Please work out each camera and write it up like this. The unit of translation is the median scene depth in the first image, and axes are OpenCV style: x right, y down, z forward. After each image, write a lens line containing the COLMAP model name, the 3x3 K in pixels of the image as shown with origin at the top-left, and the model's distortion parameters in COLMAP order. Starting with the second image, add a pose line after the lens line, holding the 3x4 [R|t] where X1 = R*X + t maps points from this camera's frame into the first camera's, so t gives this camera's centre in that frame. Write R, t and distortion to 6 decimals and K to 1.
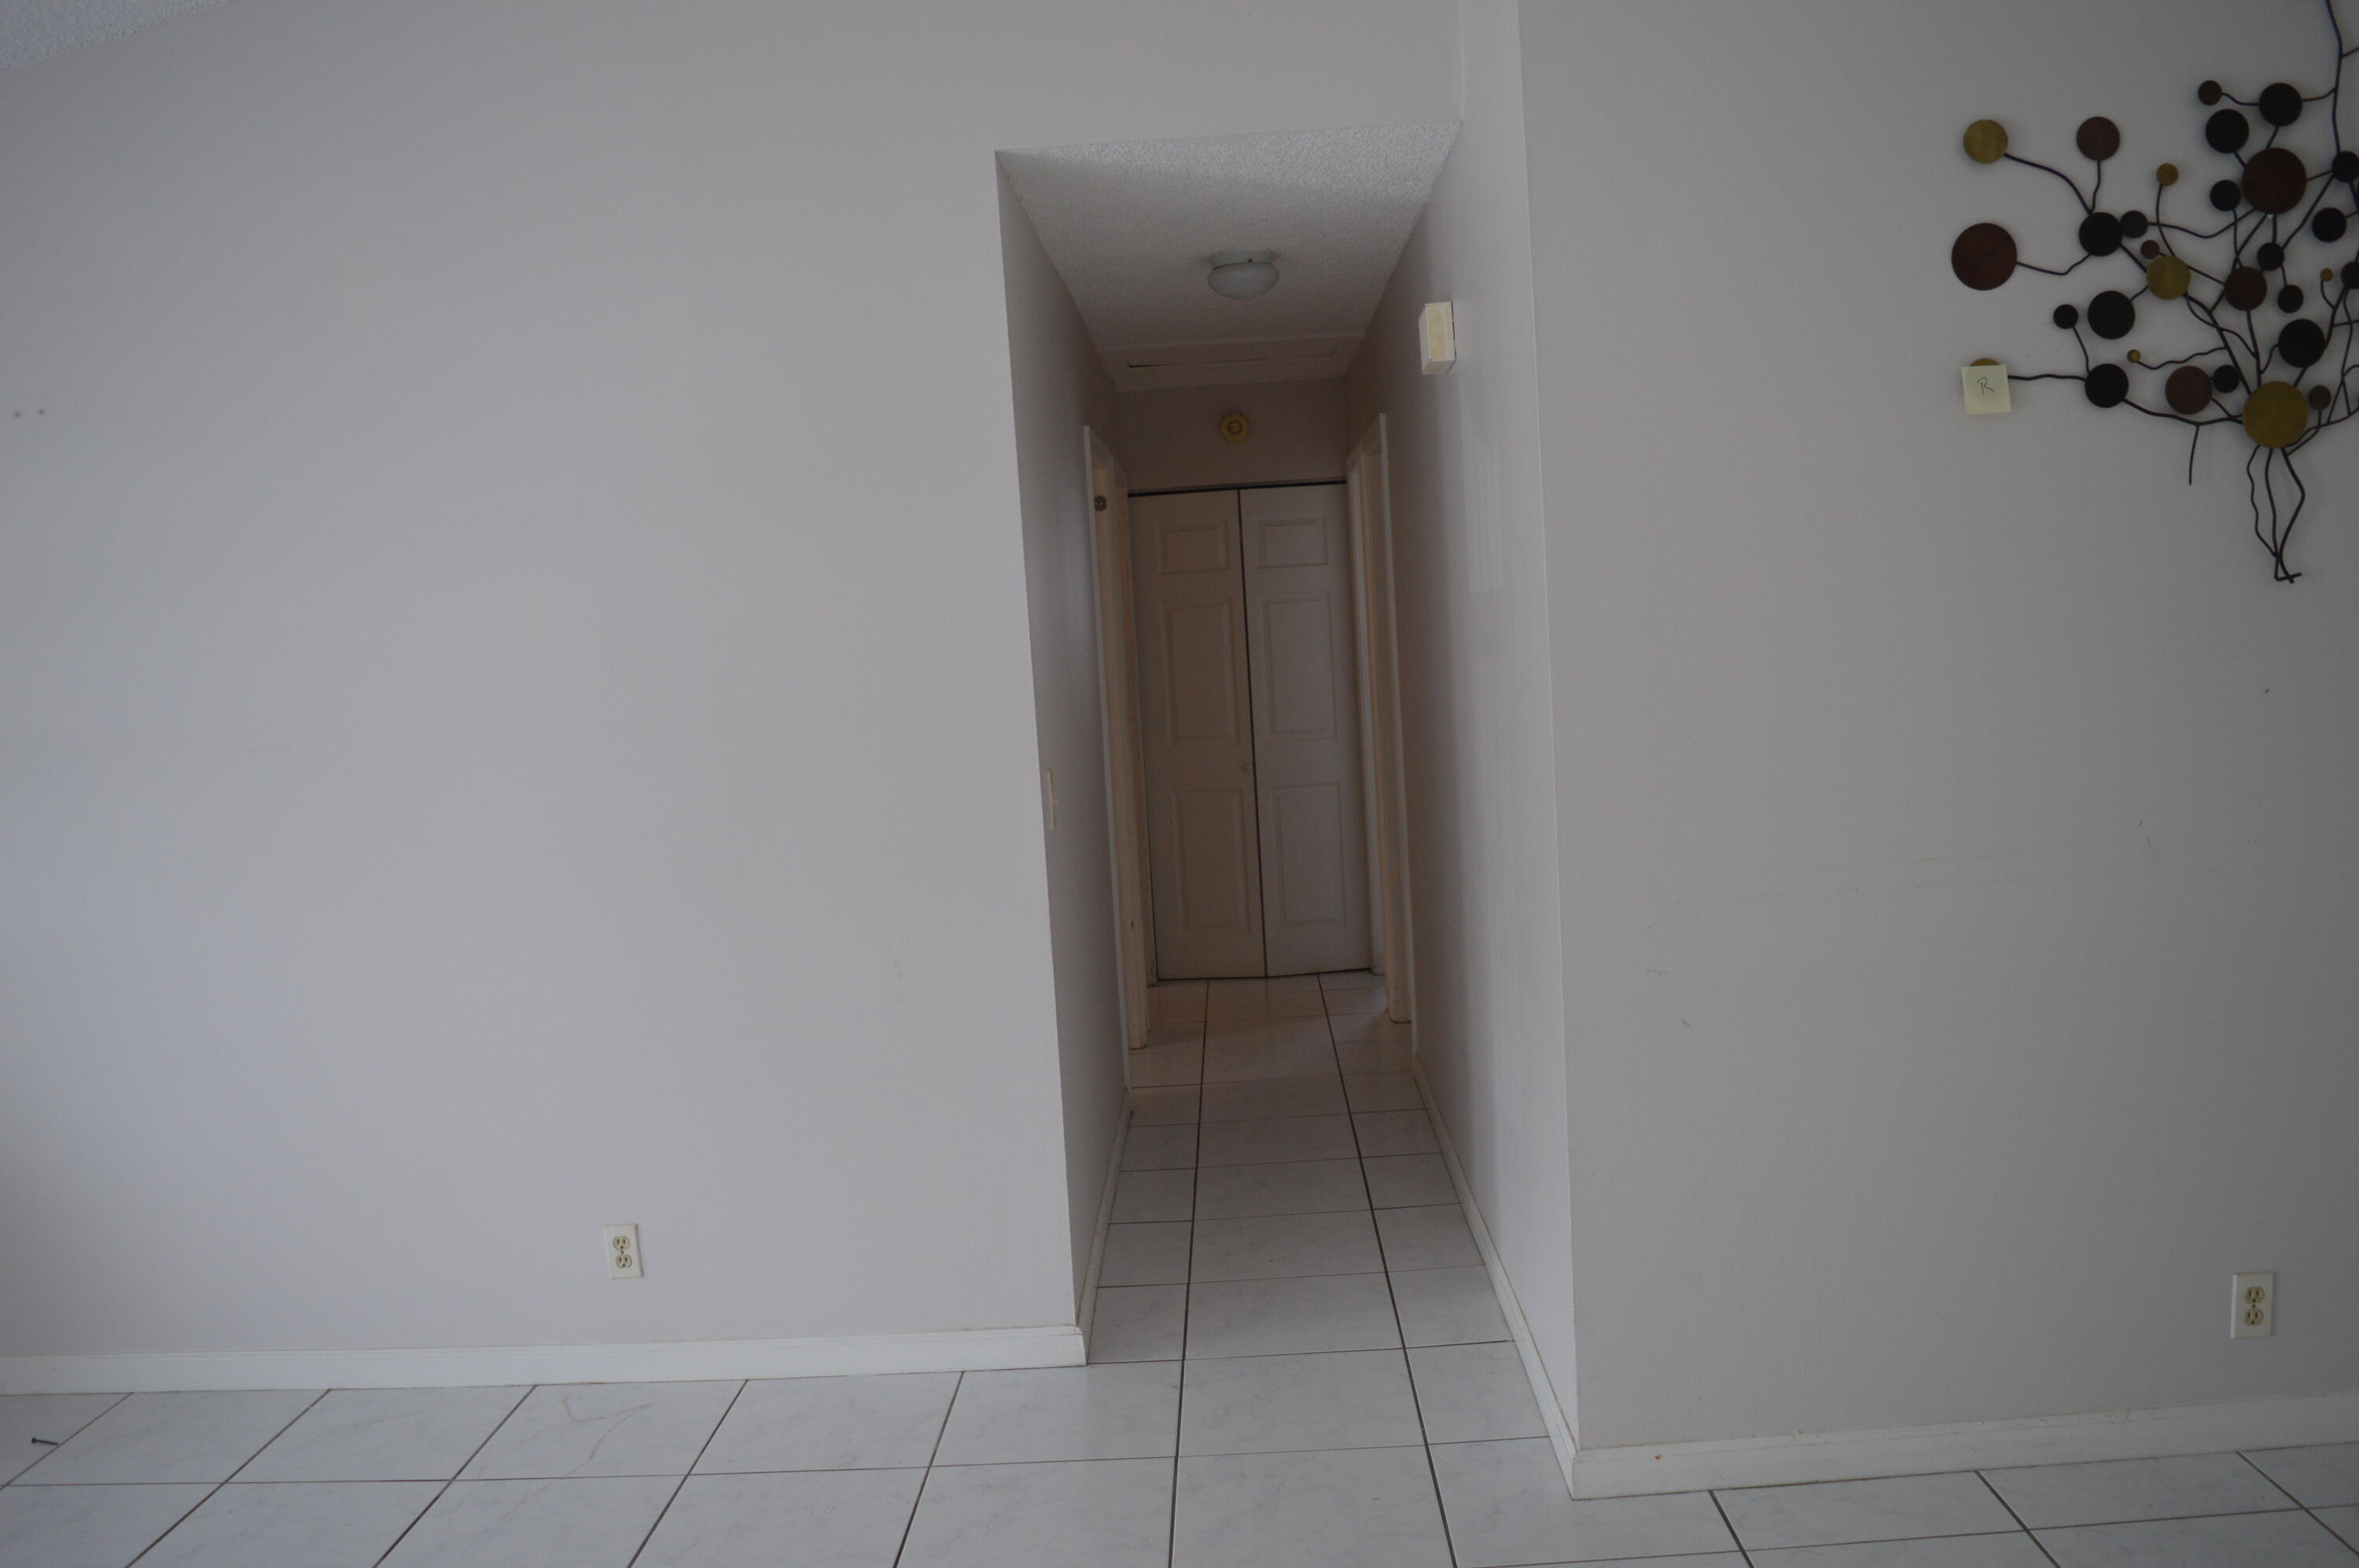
lens RADIAL K [[1877.2, 0, 1177.7], [0, 1877.2, 776.8], [0, 0, 1]] dist [-0.085988, 0.010022]
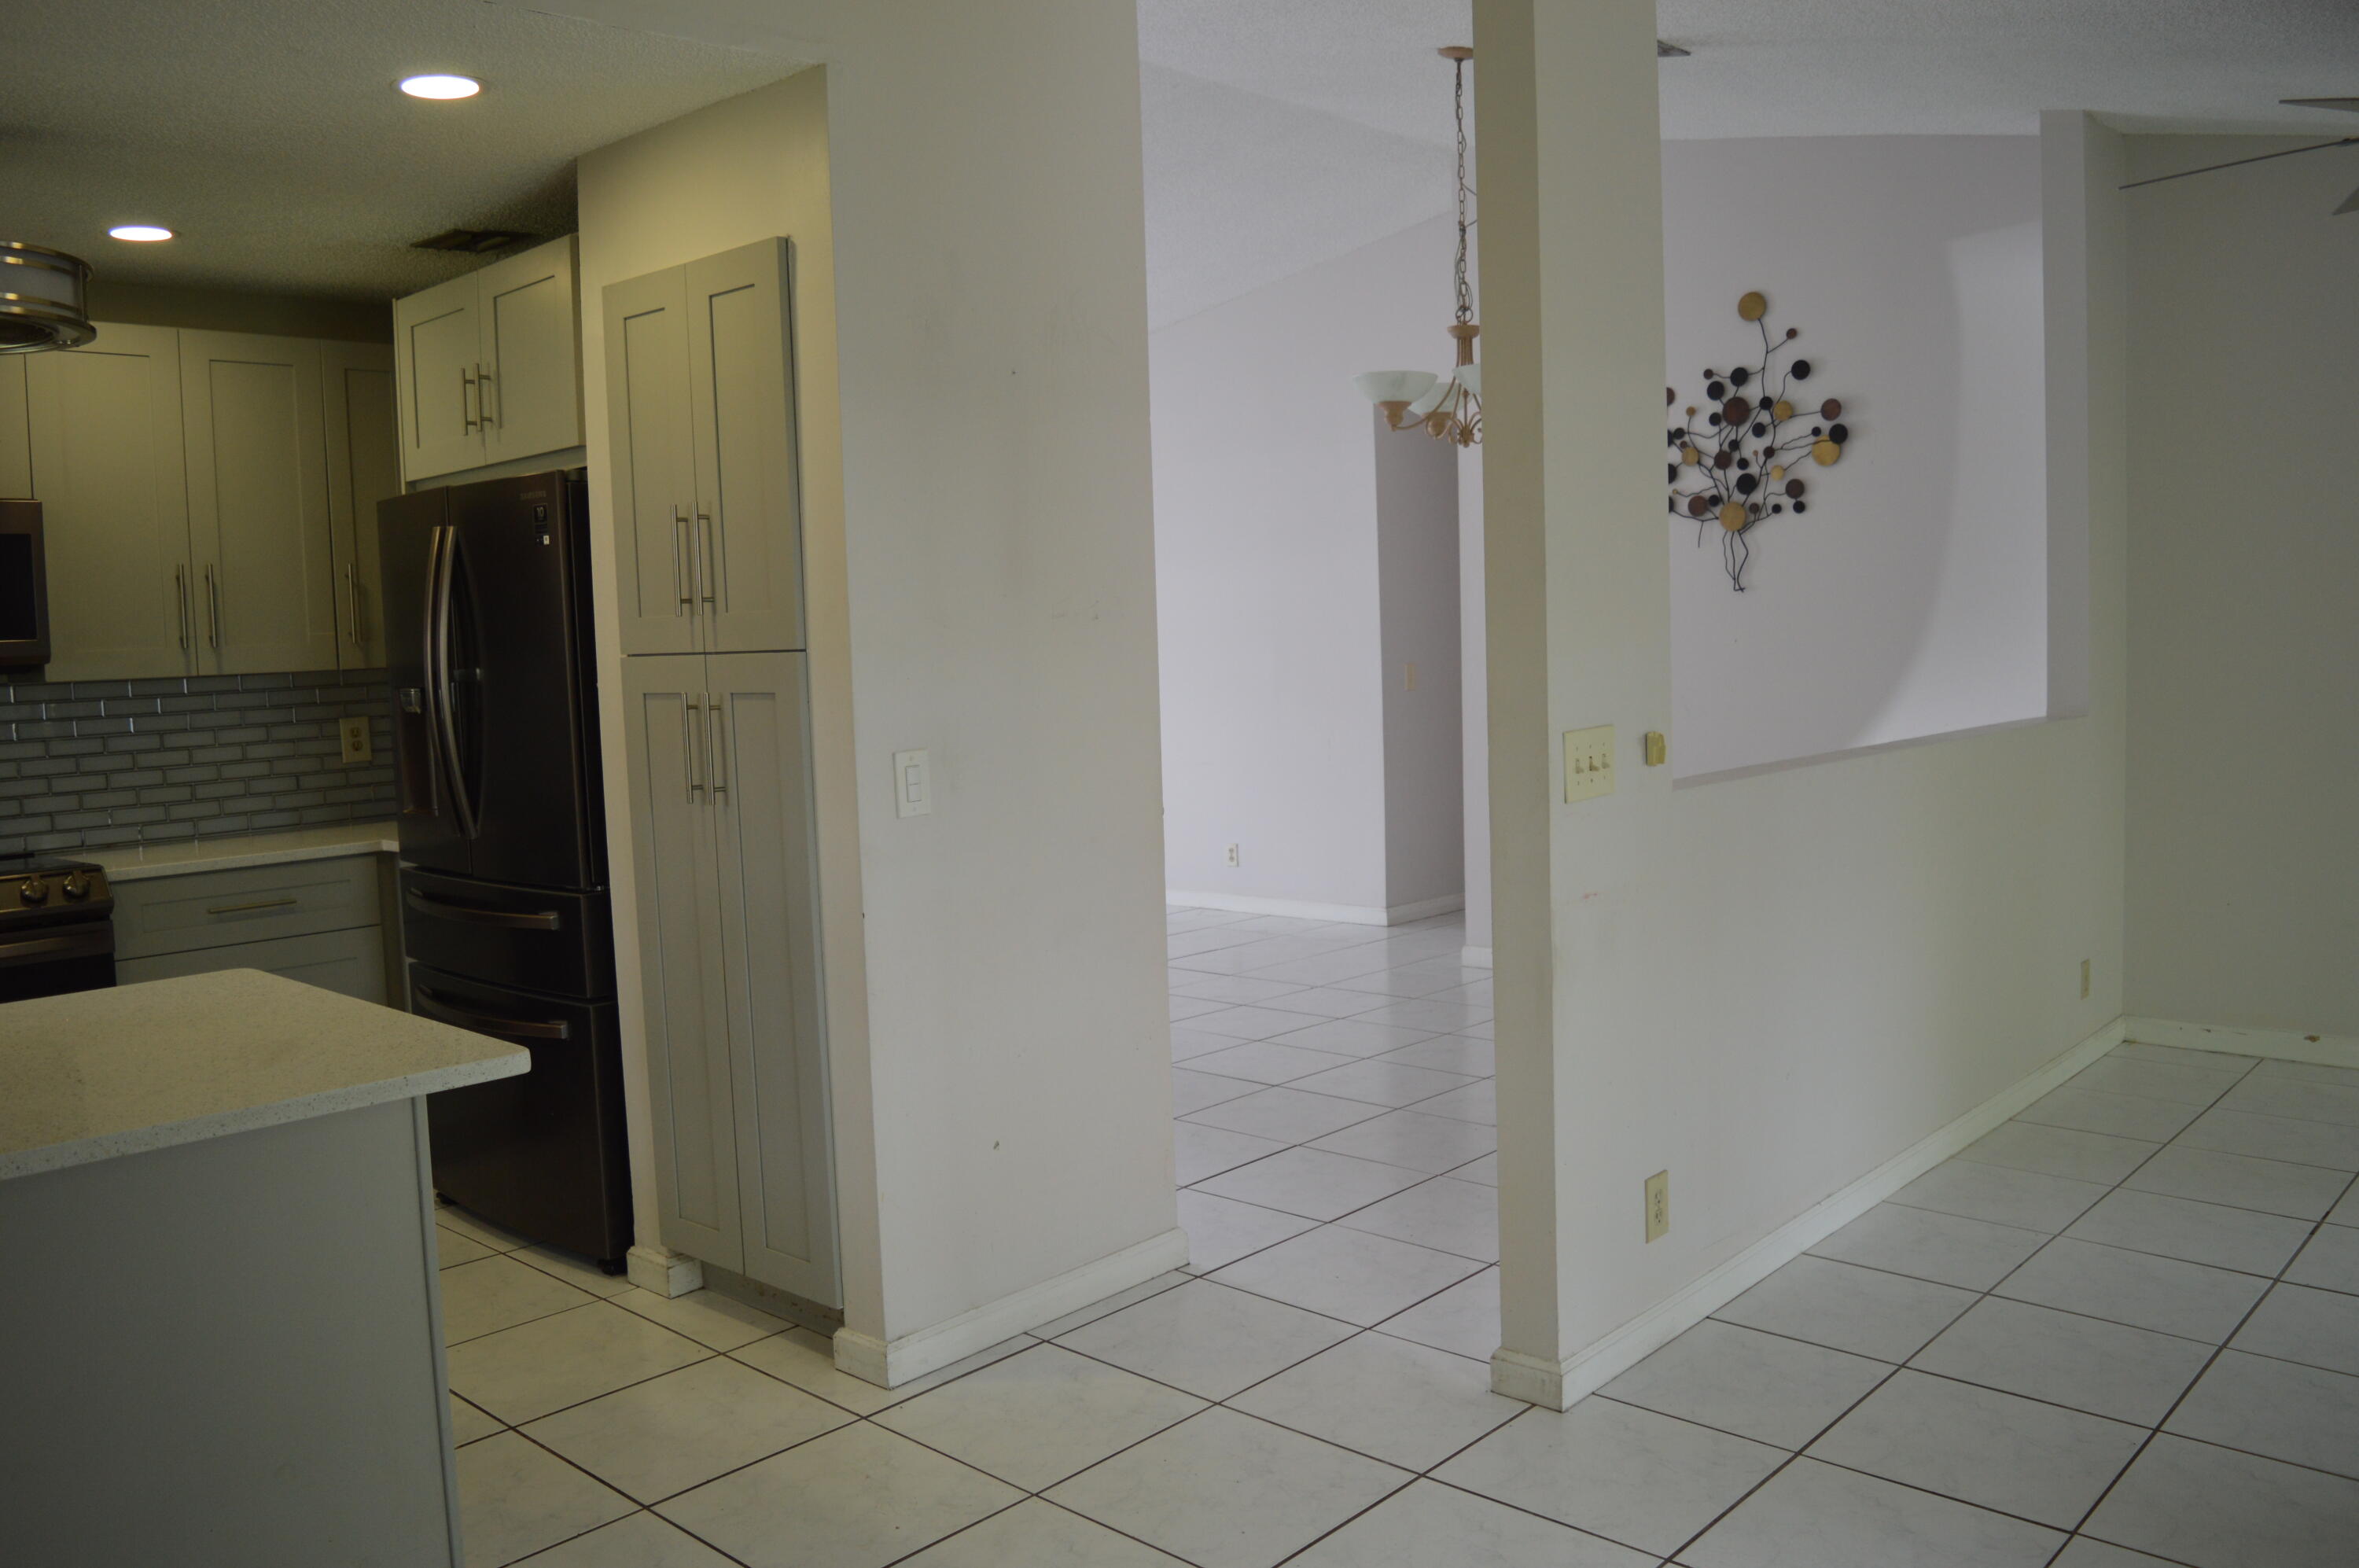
lens RADIAL K [[1877.2, 0, 1160.8], [0, 1877.2, 772.3], [0, 0, 1]] dist [-0.085988, 0.010022]
pose [[0.757657, 0.084777, -0.647124, 1.575102], [-0.070188, 0.996361, 0.048353, 0.052695], [0.648868, 0.008785, 0.760850, -1.190702]]
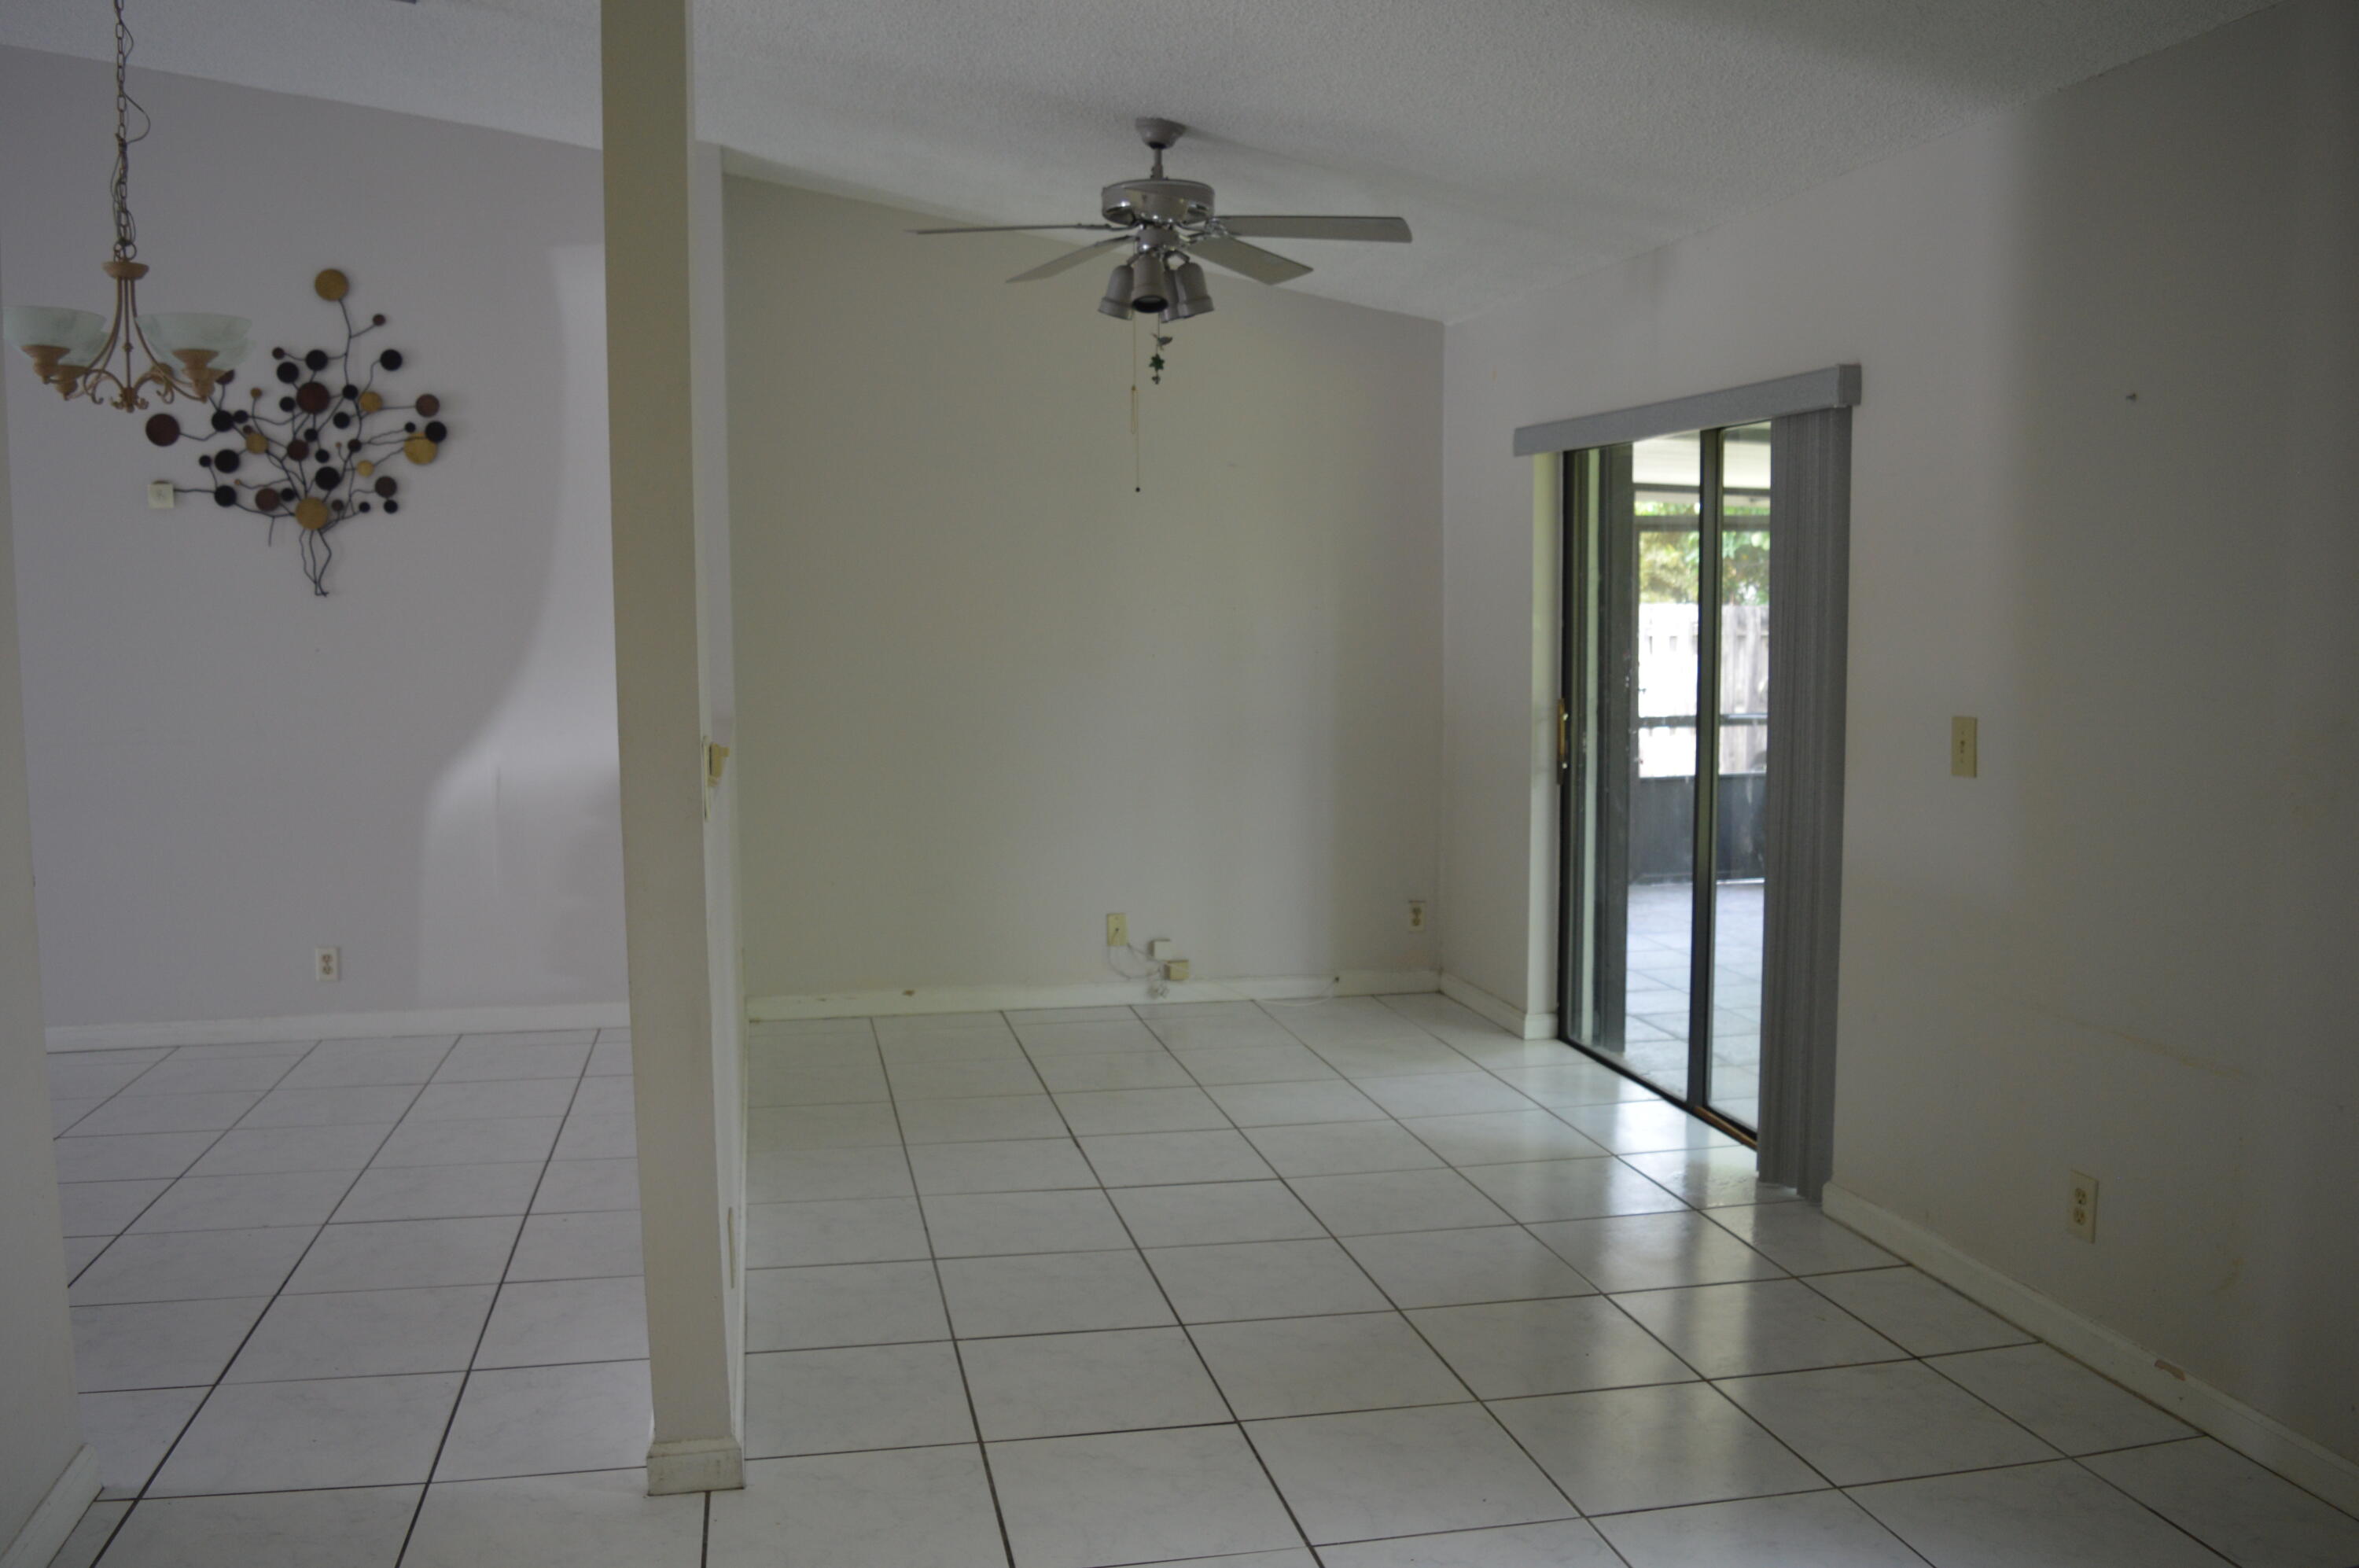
lens RADIAL K [[1877.2, 0, 1177.7], [0, 1877.2, 774.6], [0, 0, 1]] dist [-0.085988, 0.010022]
pose [[0.968167, 0.025437, 0.249009, 1.034248], [-0.024303, 0.999676, -0.007629, 0.083794], [-0.249122, 0.001334, 0.968471, -1.224233]]
